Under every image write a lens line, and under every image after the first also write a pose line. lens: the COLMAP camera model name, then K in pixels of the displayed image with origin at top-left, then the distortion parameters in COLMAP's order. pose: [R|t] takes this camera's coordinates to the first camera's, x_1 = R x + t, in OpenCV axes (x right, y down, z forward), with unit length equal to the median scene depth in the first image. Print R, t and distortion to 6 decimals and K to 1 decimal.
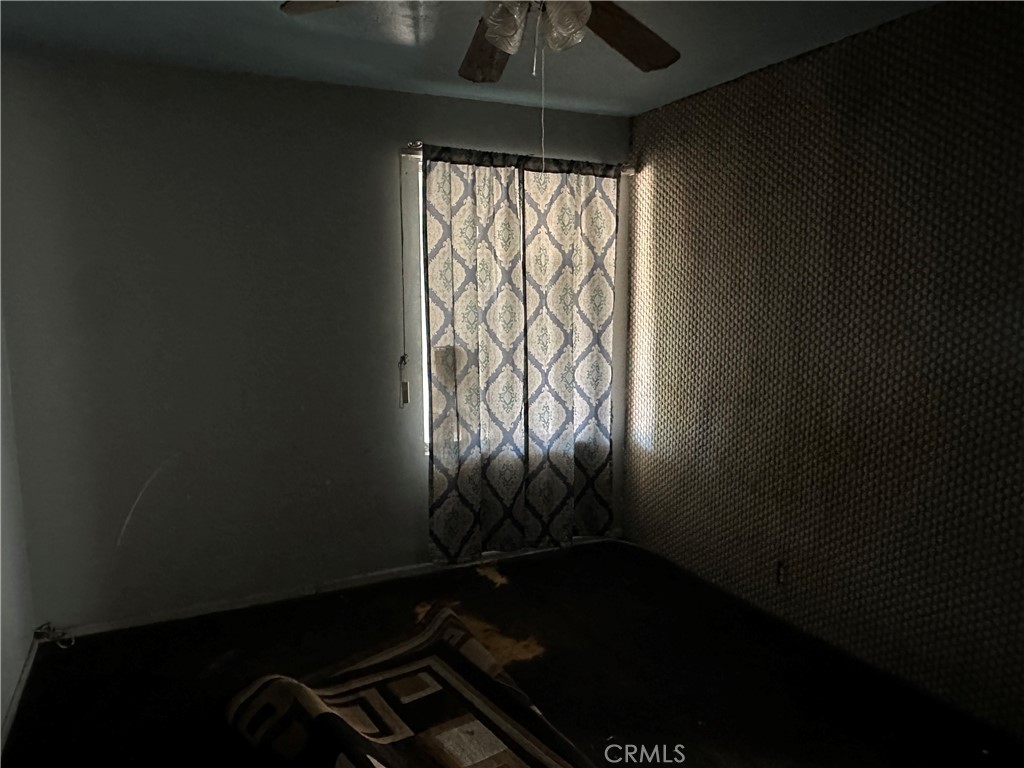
lens RADIAL K [[720.5, 0, 512.0], [0, 720.5, 384.0], [0, 0, 1]] dist [0.005946, 0.000107]
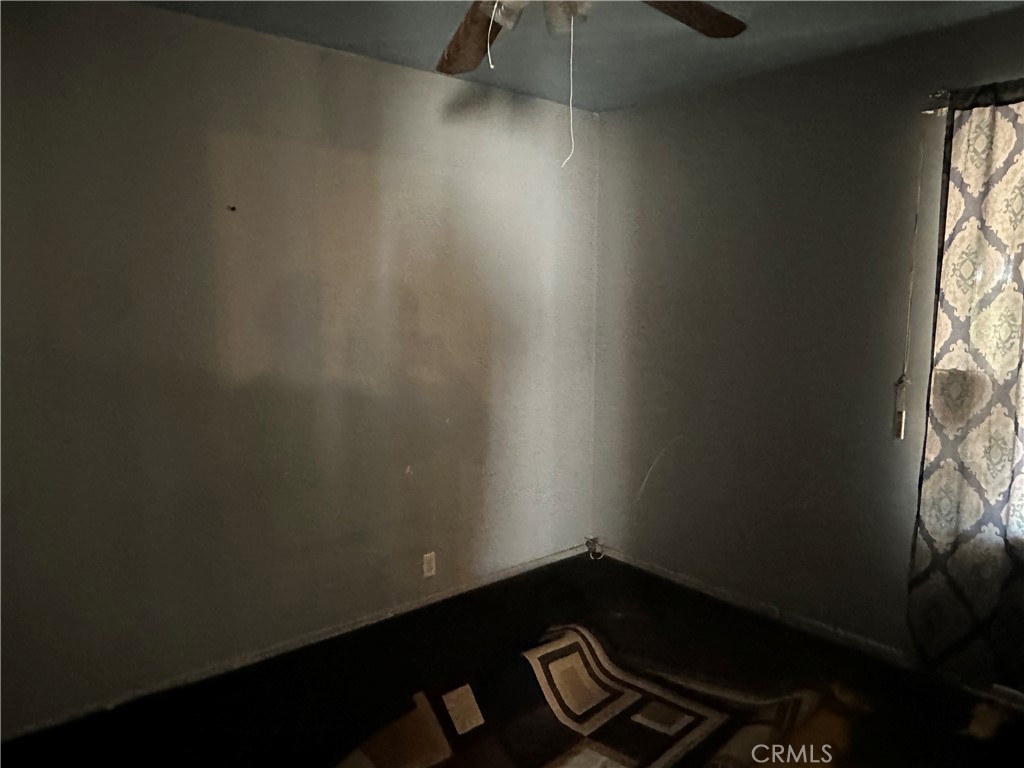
lens RADIAL K [[720.5, 0, 512.0], [0, 720.5, 384.0], [0, 0, 1]] dist [0.005946, 0.000107]
pose [[0.229176, 0.118750, -0.966114, 0.502519], [-0.122271, 0.988181, 0.092458, -0.051734], [0.965675, 0.096938, 0.240987, 0.410476]]
